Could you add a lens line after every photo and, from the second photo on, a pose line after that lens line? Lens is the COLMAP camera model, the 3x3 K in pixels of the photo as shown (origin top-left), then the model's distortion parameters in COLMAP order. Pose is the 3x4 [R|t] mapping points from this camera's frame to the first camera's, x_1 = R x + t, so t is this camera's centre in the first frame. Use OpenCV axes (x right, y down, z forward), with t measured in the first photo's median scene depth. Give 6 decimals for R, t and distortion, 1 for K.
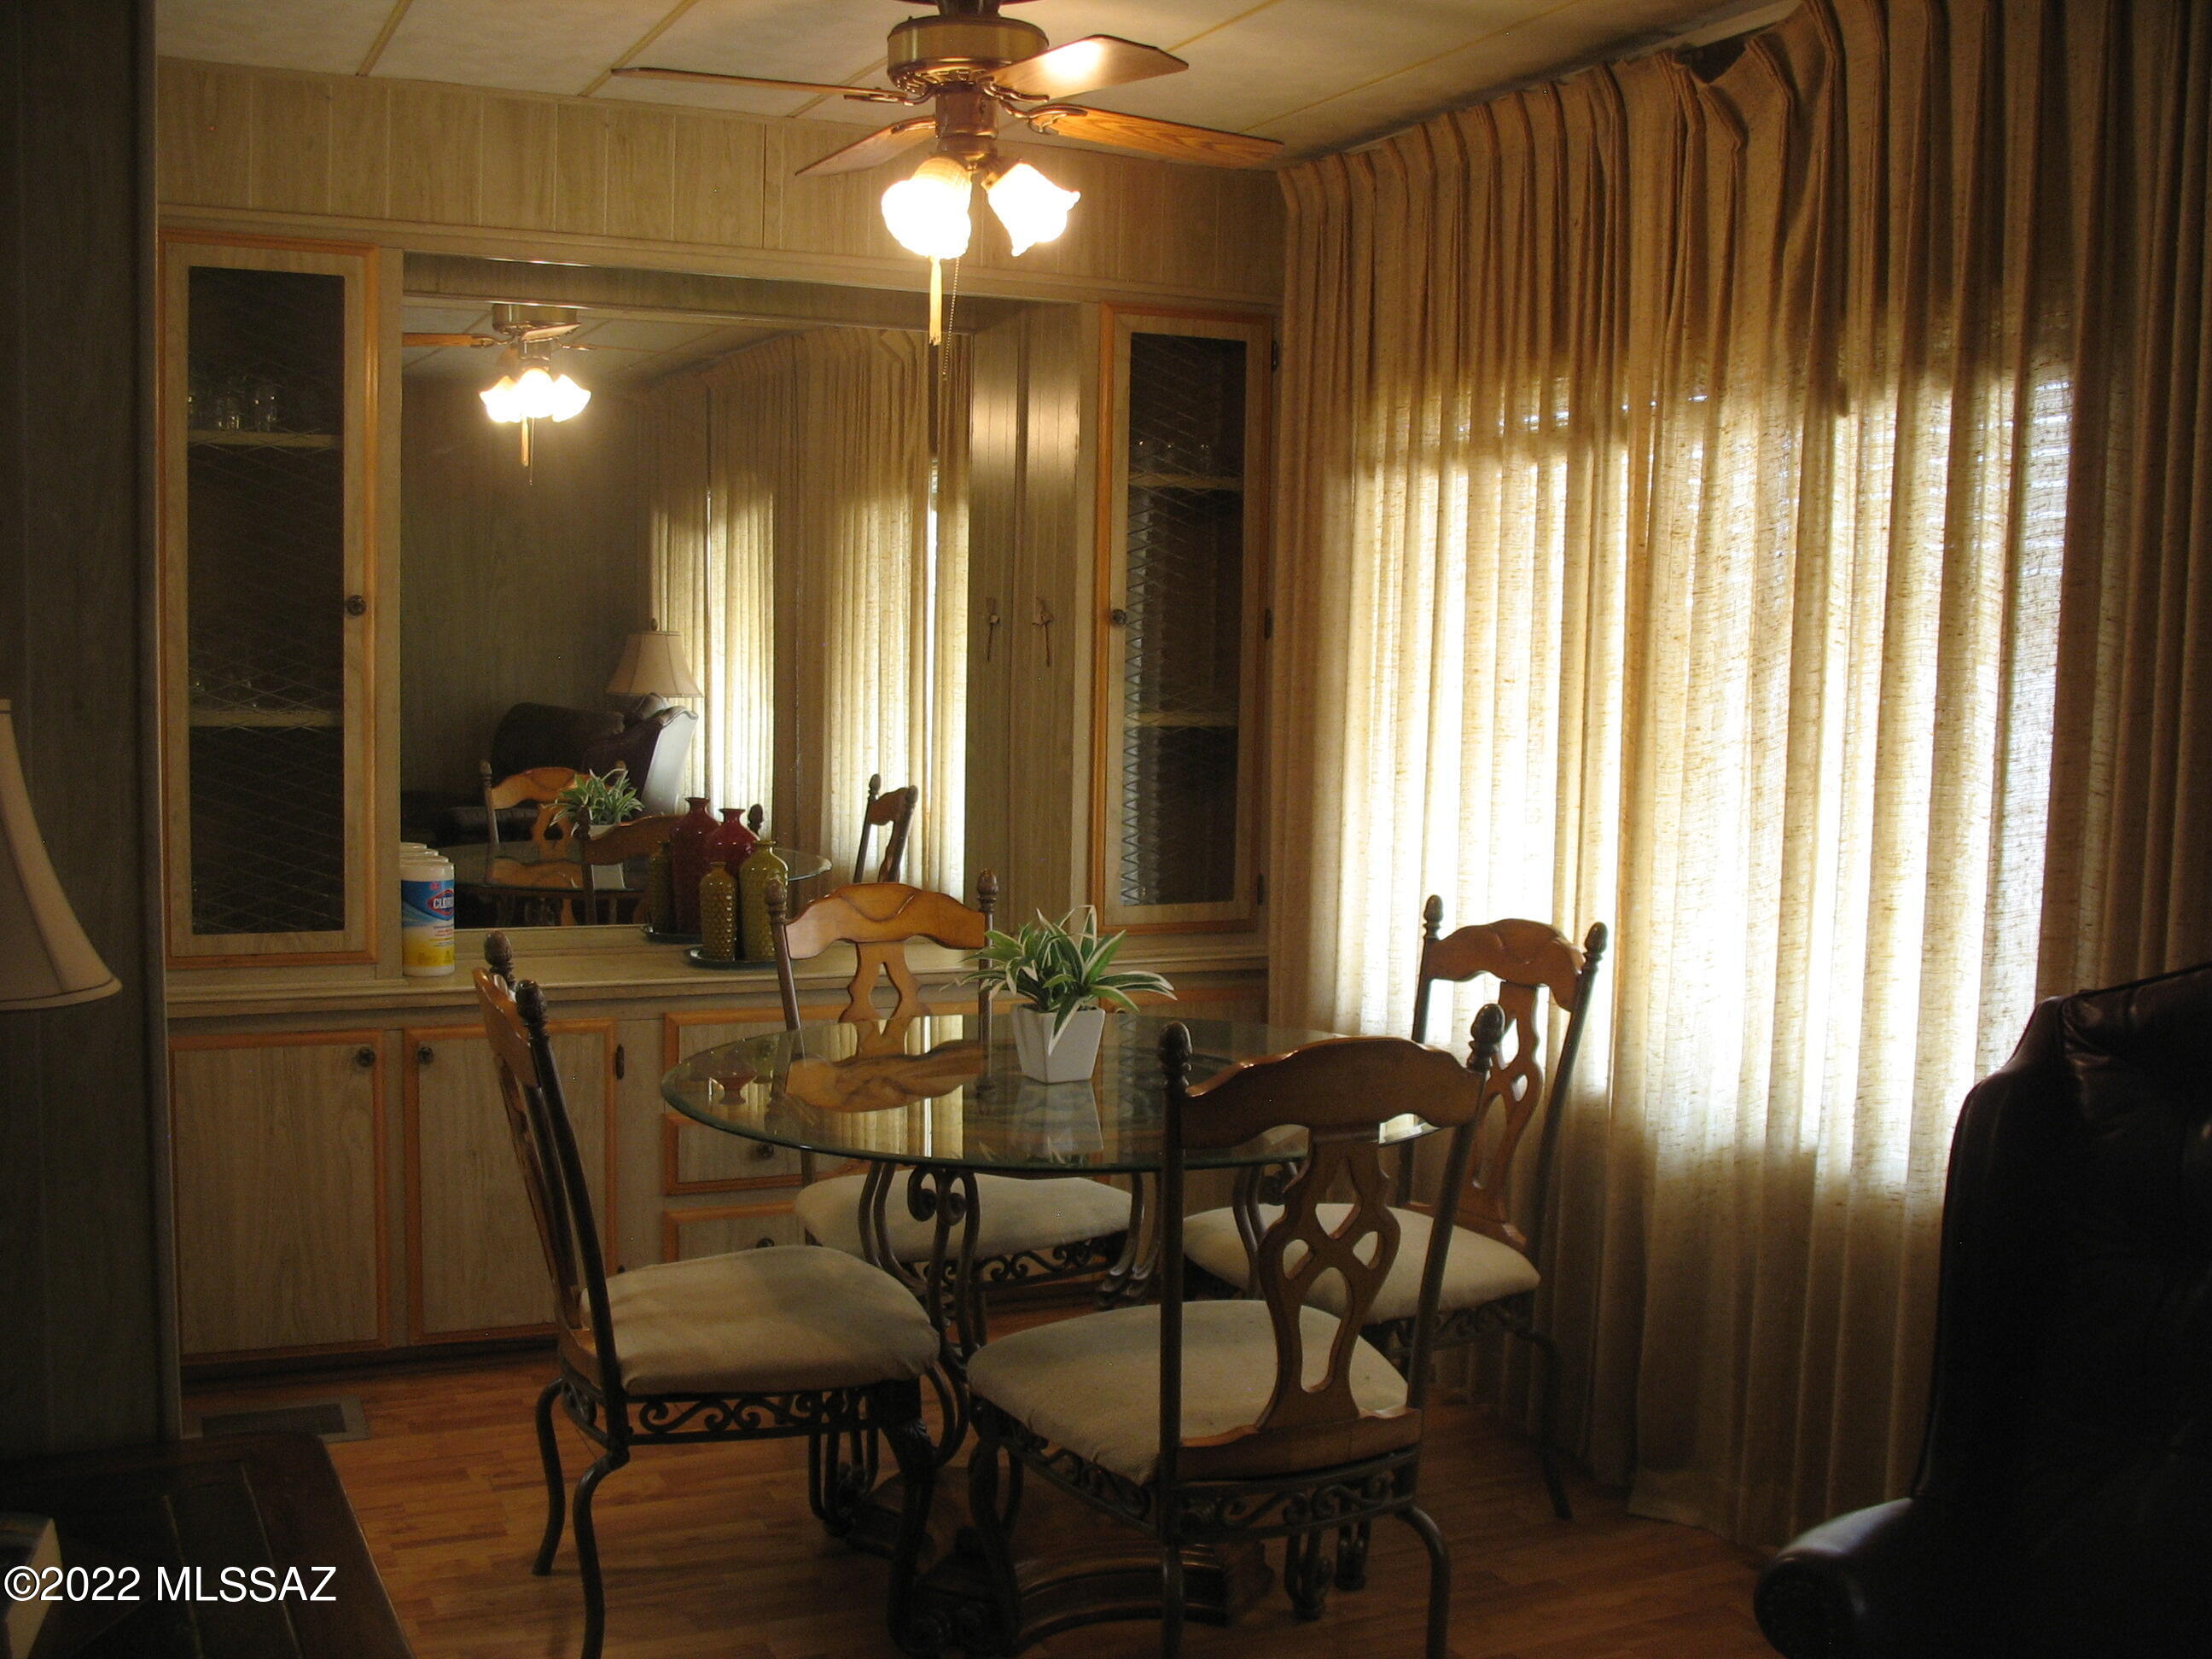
lens RADIAL K [[2302.2, 0, 1130.3], [0, 2302.2, 841.8], [0, 0, 1]] dist [-0.133420, 0.000000]
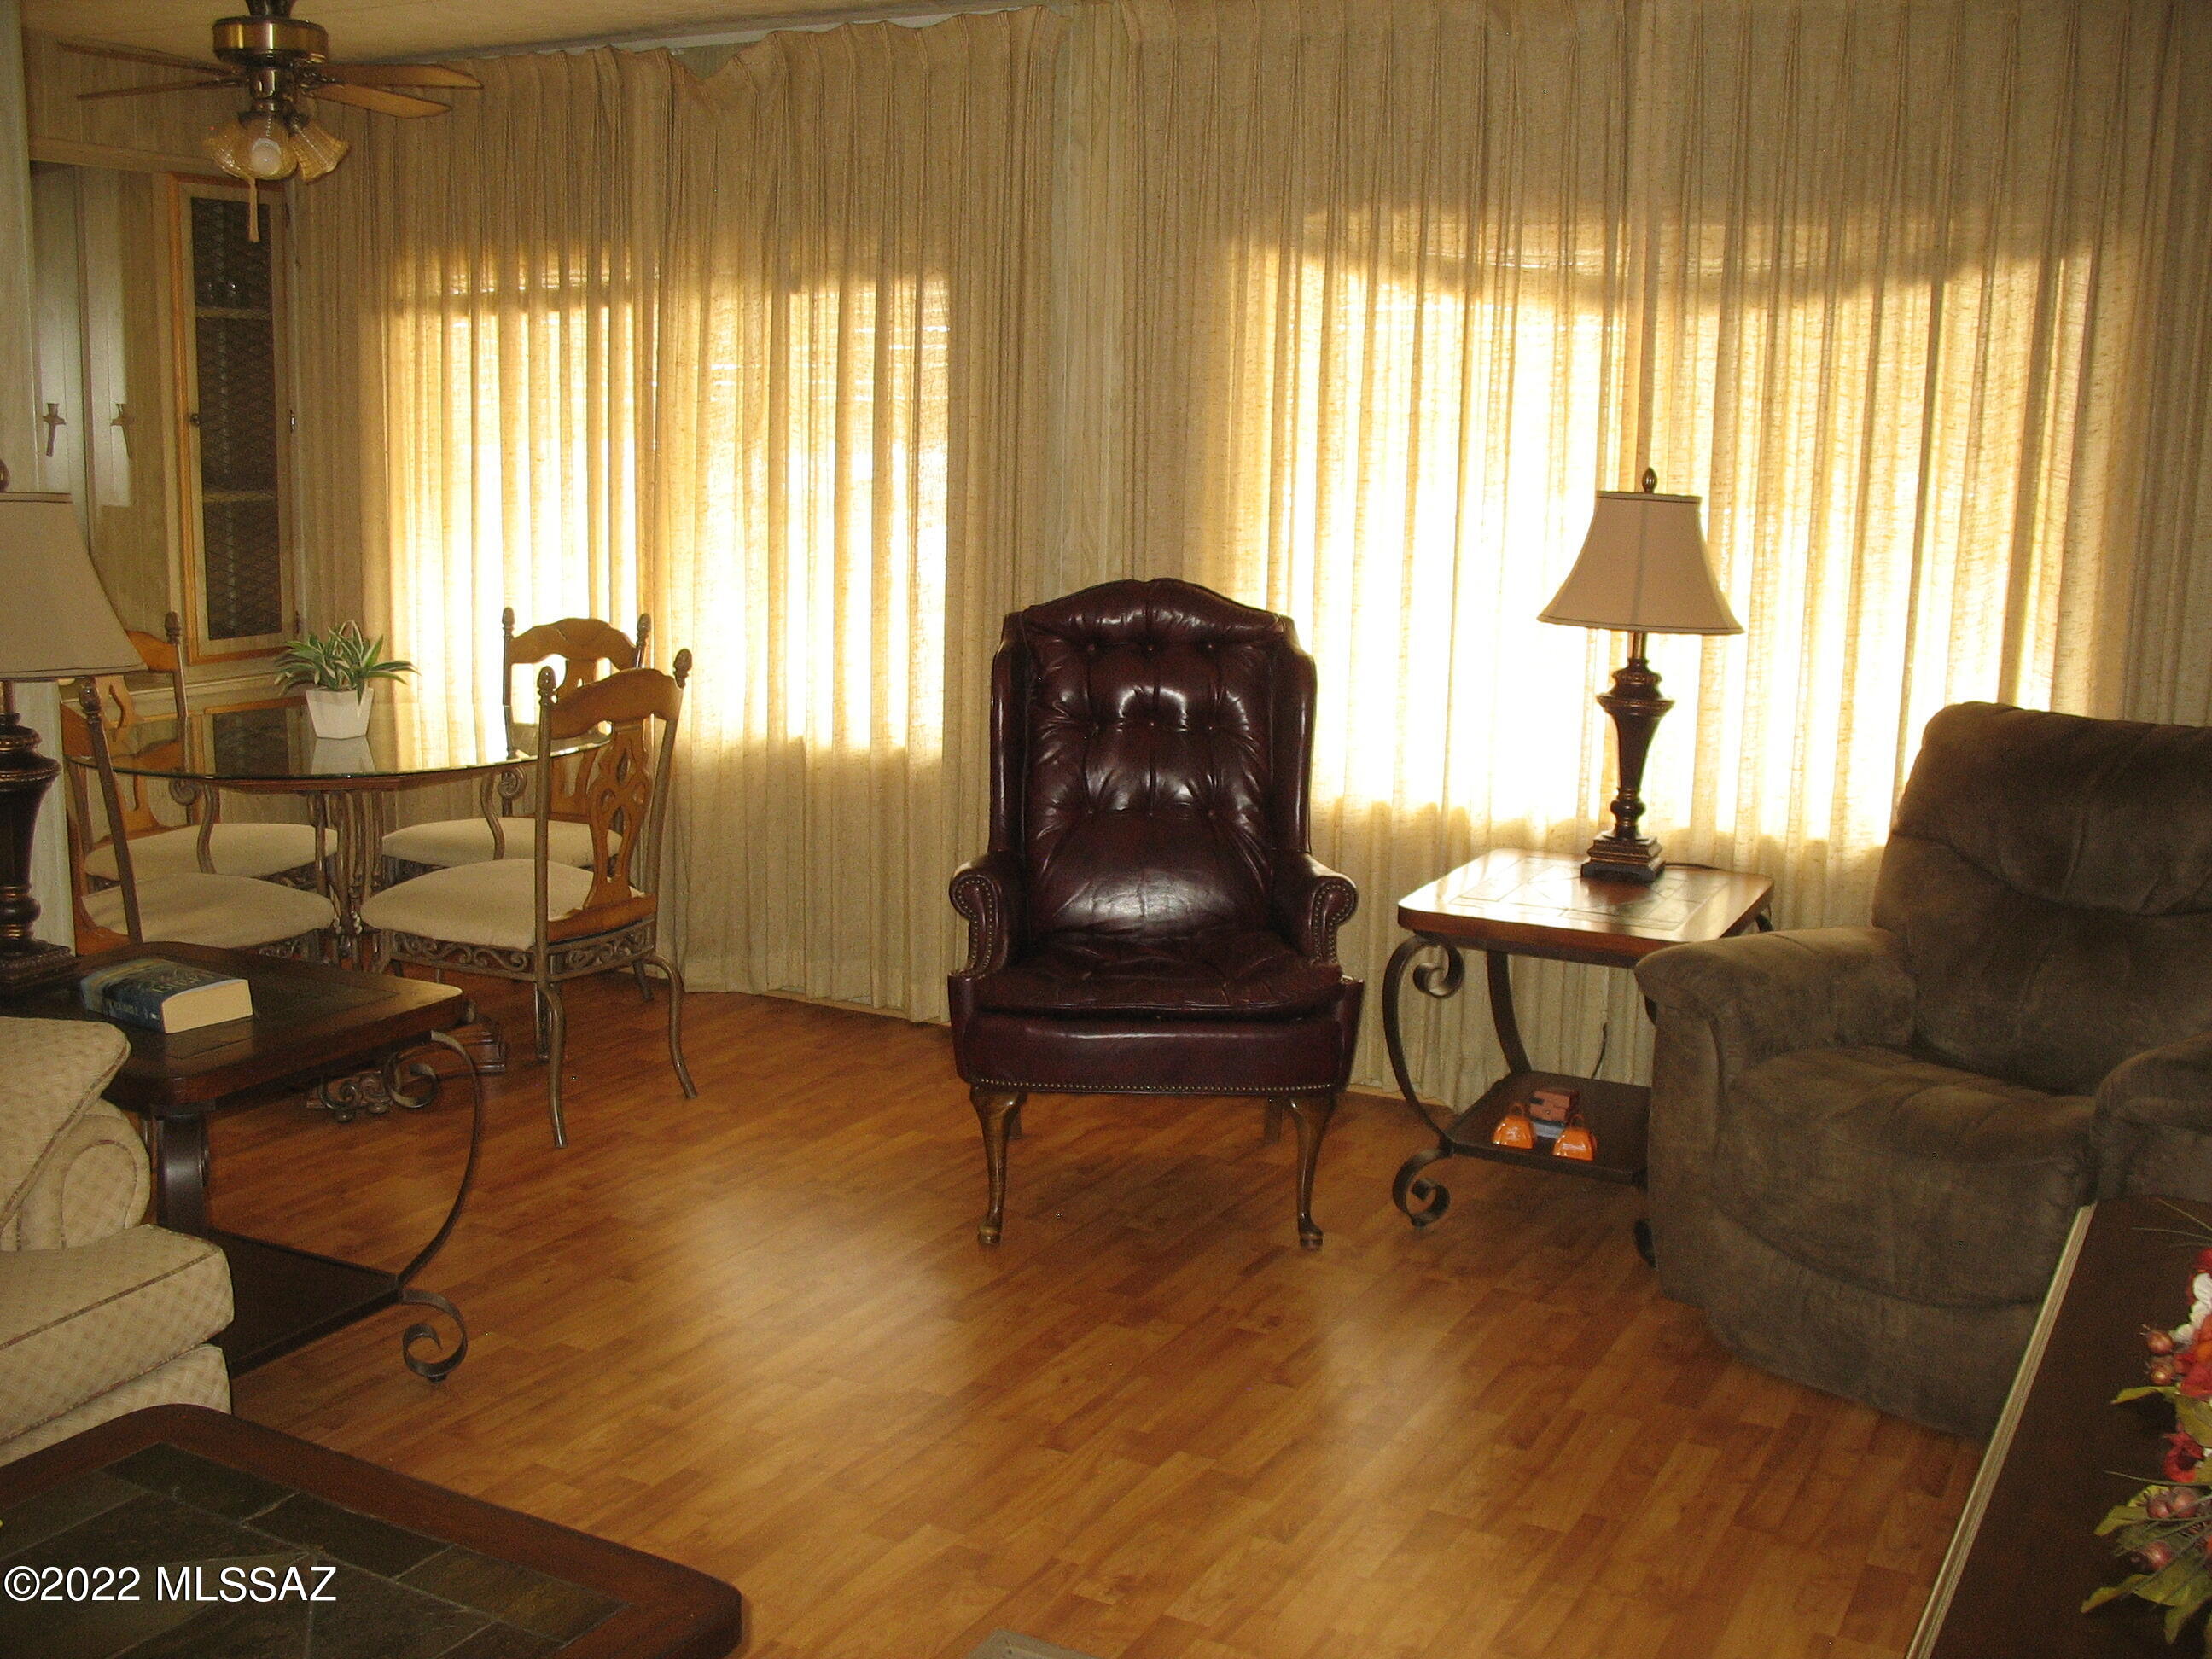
lens RADIAL K [[2302.2, 0, 1095.4], [0, 2302.2, 830.1], [0, 0, 1]] dist [-0.133420, 0.000000]
pose [[0.797663, -0.116354, 0.591774, -0.510379], [0.056149, 0.991279, 0.119221, 0.013254], [-0.600484, -0.061871, 0.797239, -0.457091]]
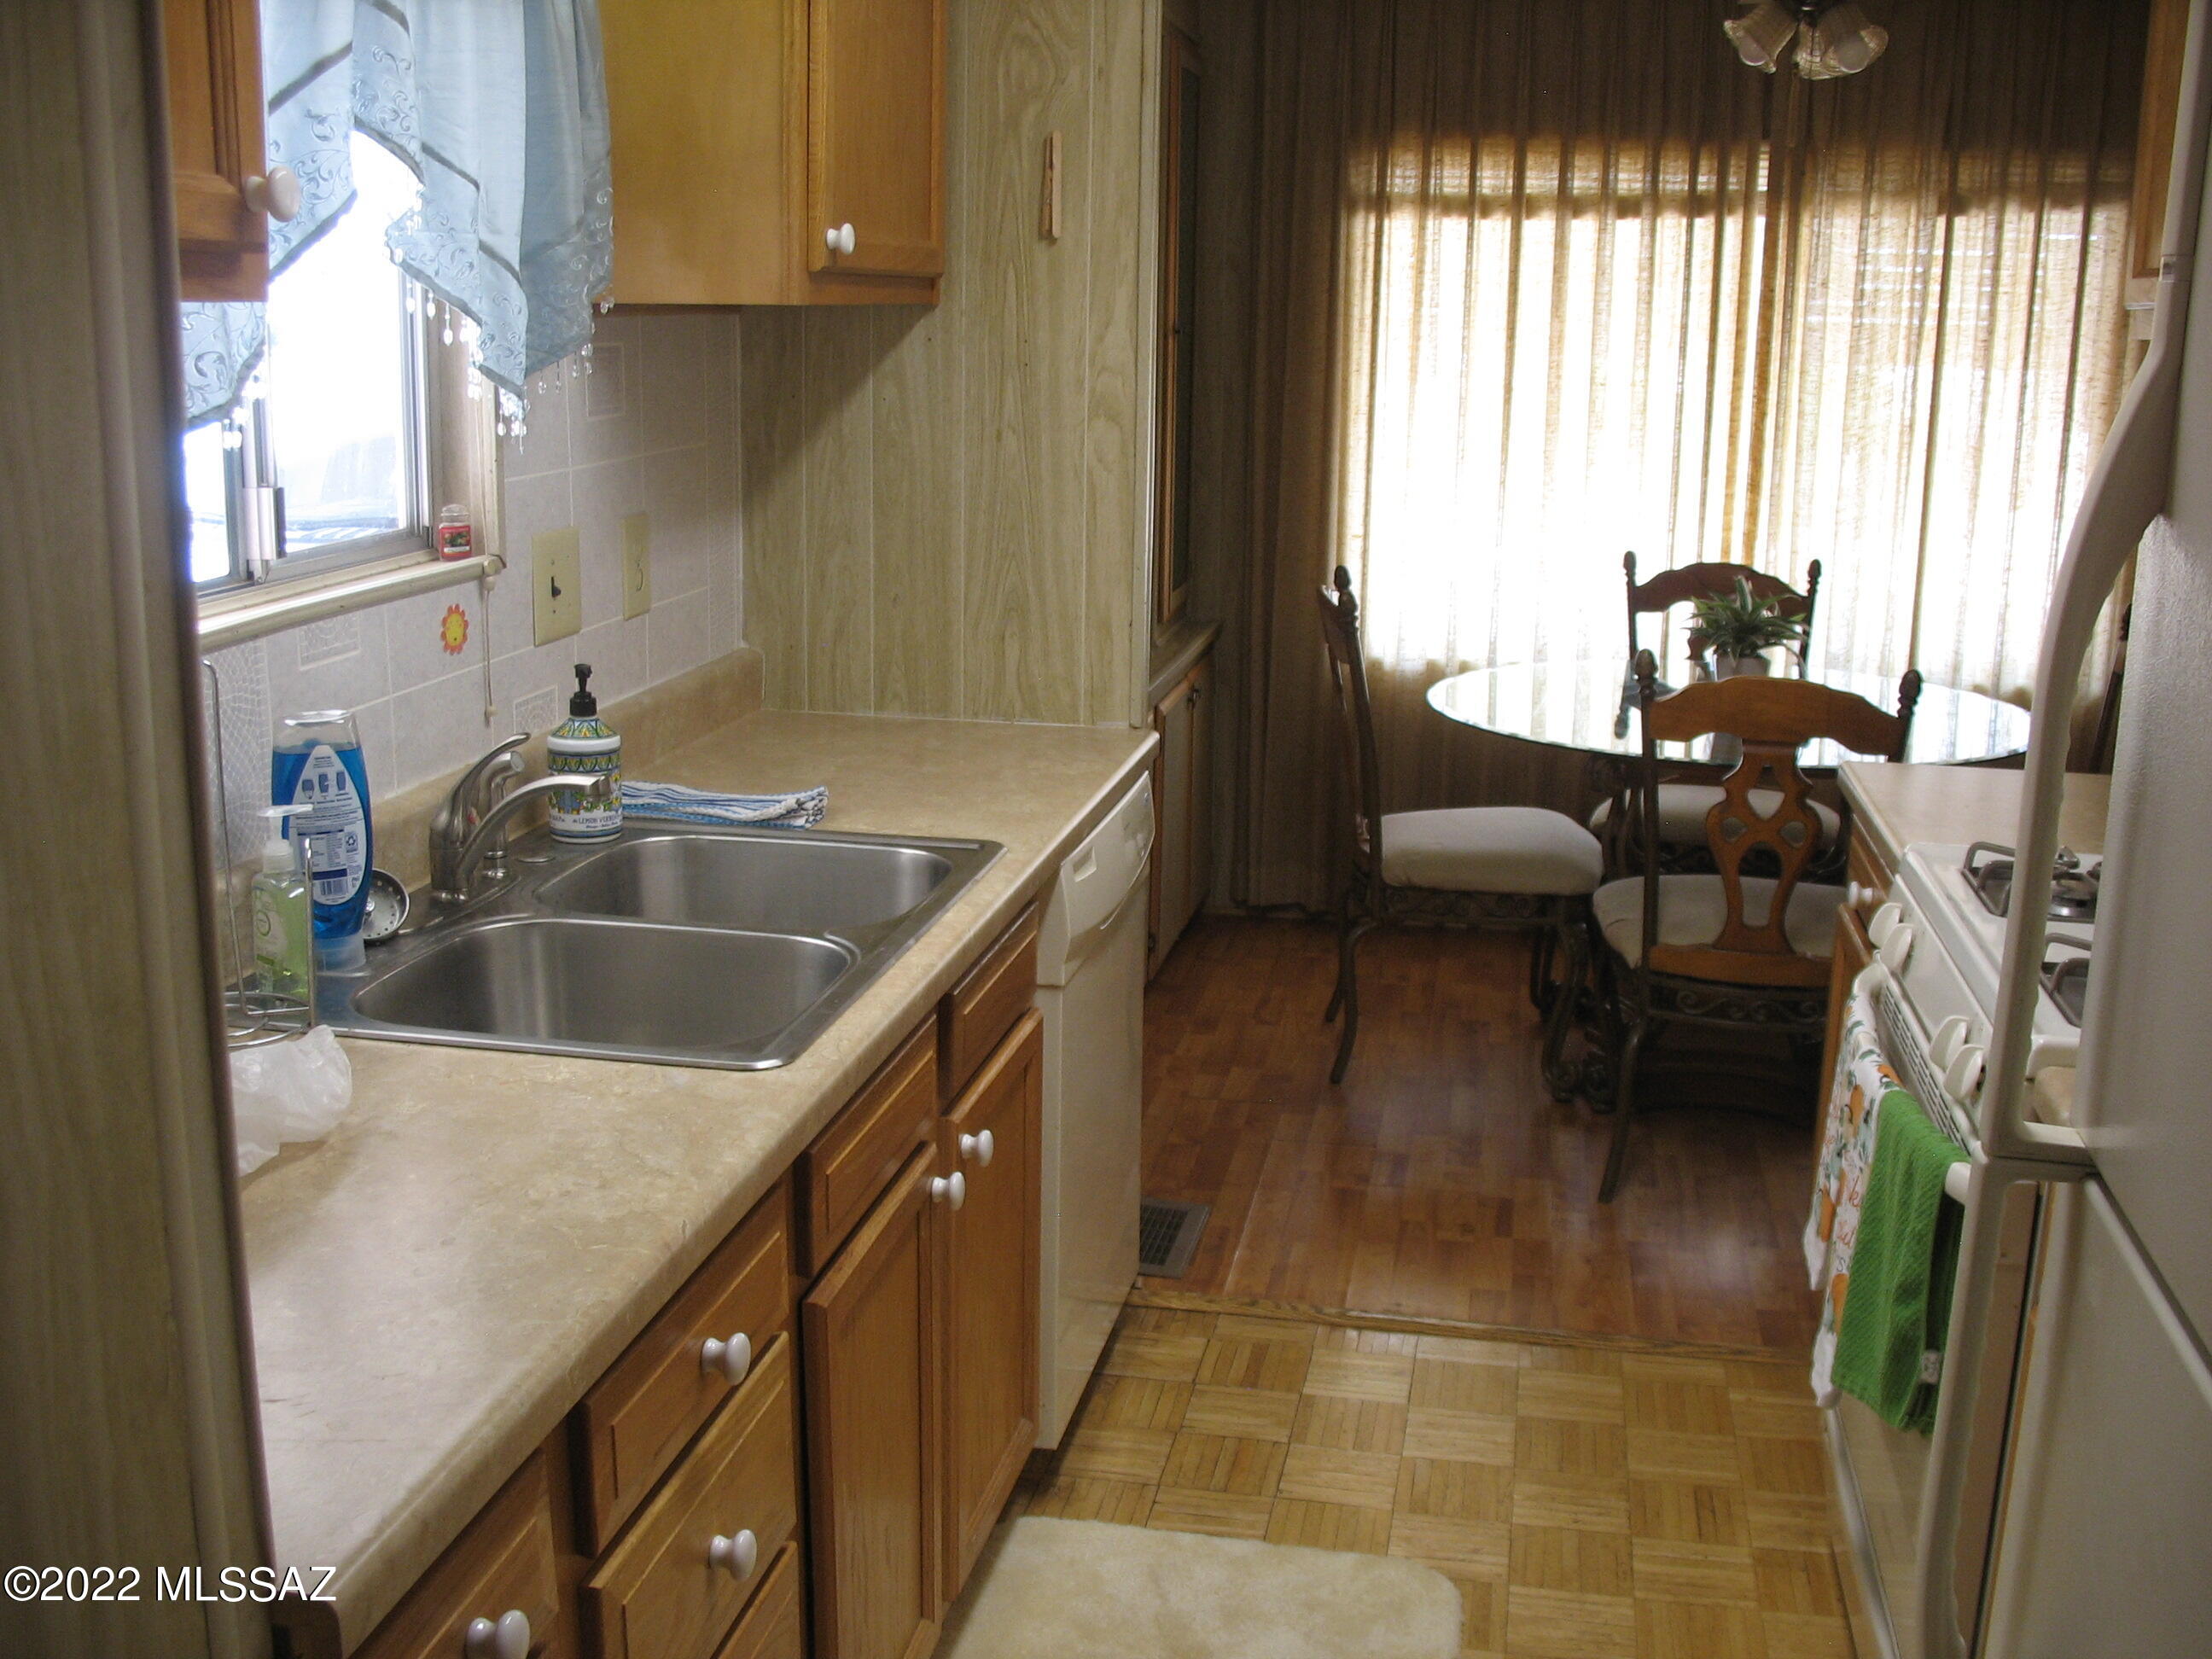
lens RADIAL K [[2302.2, 0, 1084.9], [0, 2302.2, 835.2], [0, 0, 1]] dist [-0.133420, 0.000000]
pose [[0.577680, -0.177504, 0.796729, -1.249845], [0.073071, 0.983396, 0.166110, -0.062373], [-0.812986, -0.037741, 0.581059, 0.540904]]
